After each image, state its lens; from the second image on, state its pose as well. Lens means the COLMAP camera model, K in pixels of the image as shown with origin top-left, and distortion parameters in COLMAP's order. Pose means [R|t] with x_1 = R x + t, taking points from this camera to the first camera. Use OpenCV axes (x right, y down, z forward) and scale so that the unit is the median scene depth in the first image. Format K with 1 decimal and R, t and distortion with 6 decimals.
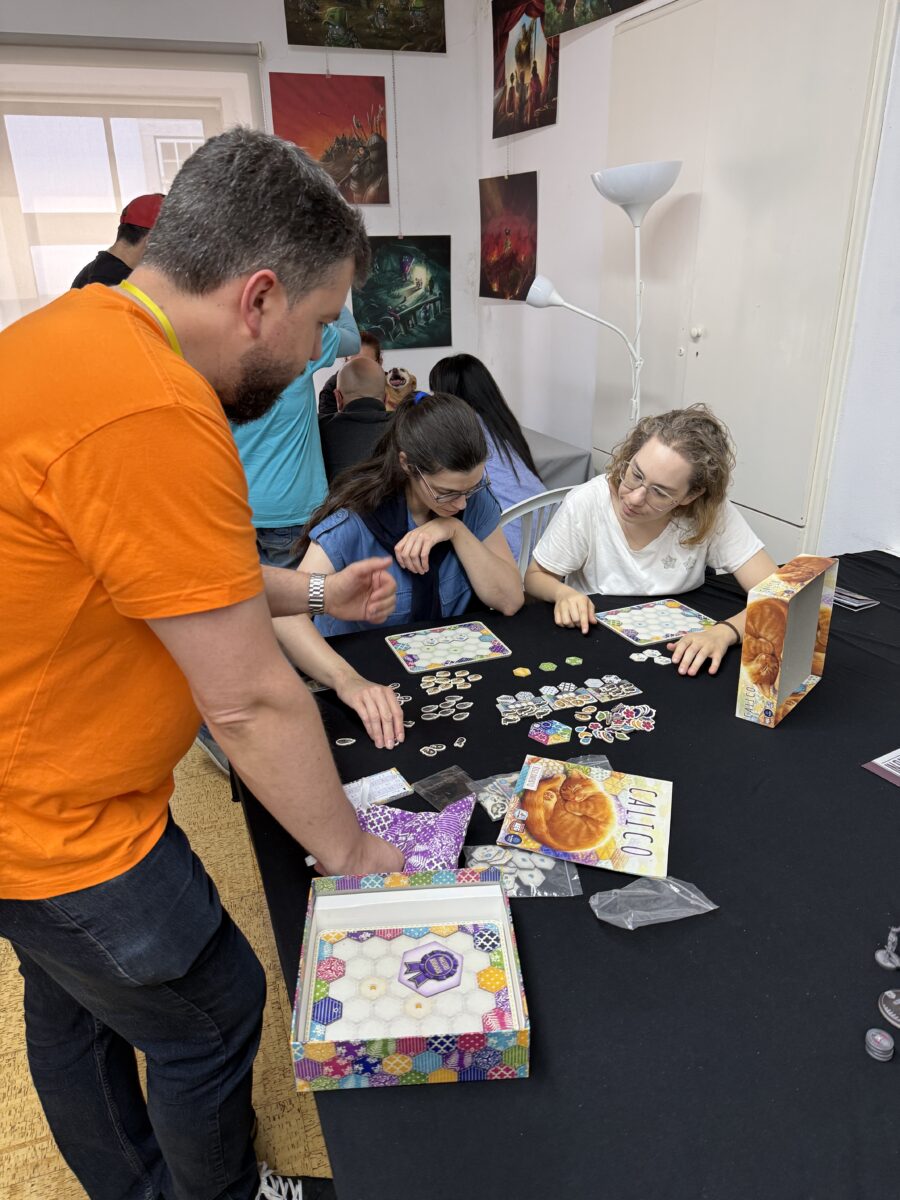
lens RADIAL K [[849.0, 0, 443.1], [0, 849.0, 601.3], [0, 0, 1]] dist [-0.007026, 0.003185]
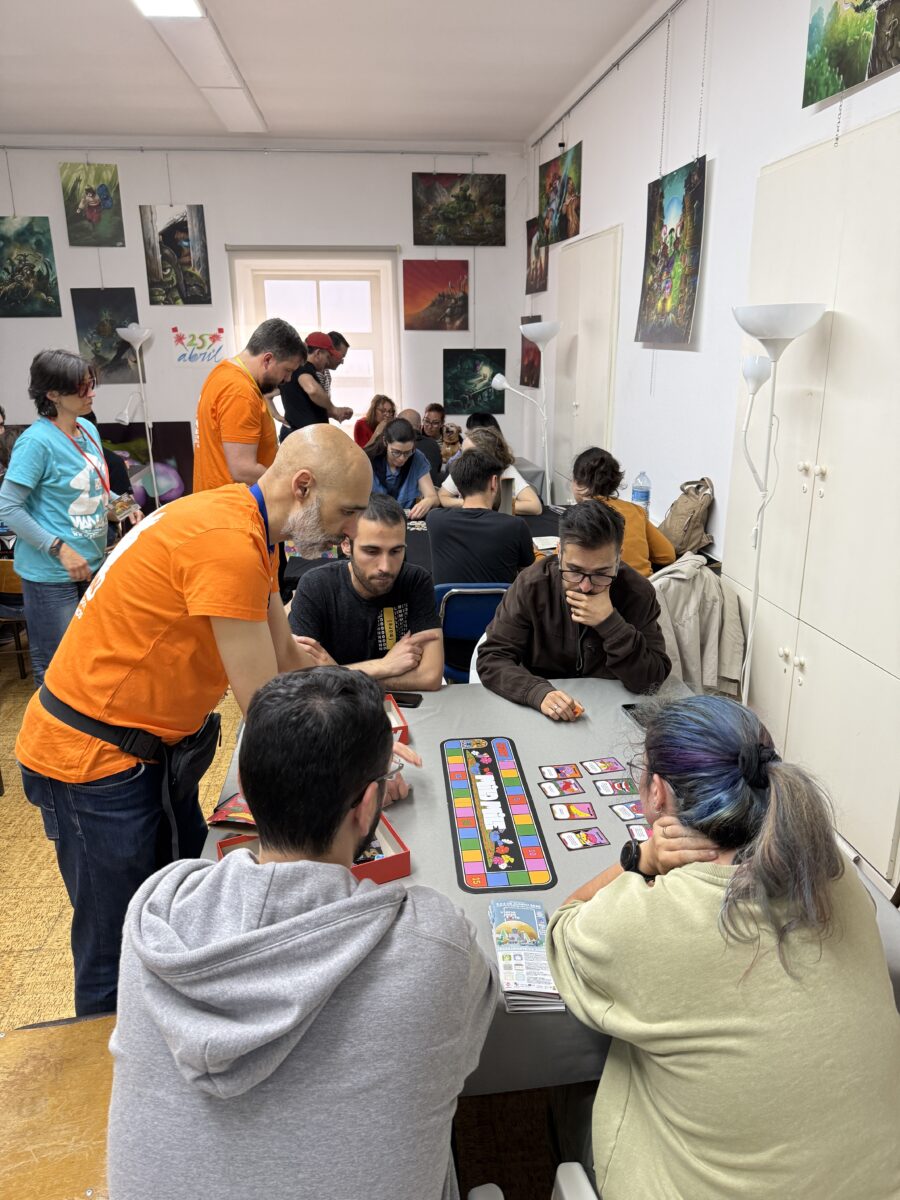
lens RADIAL K [[849.0, 0, 456.4], [0, 849.0, 602.3], [0, 0, 1]] dist [-0.007026, 0.003185]
pose [[0.972002, 0.078870, -0.221341, 0.341309], [-0.099632, 0.991452, -0.084242, 0.219708], [0.212805, 0.103936, 0.971551, -0.608666]]
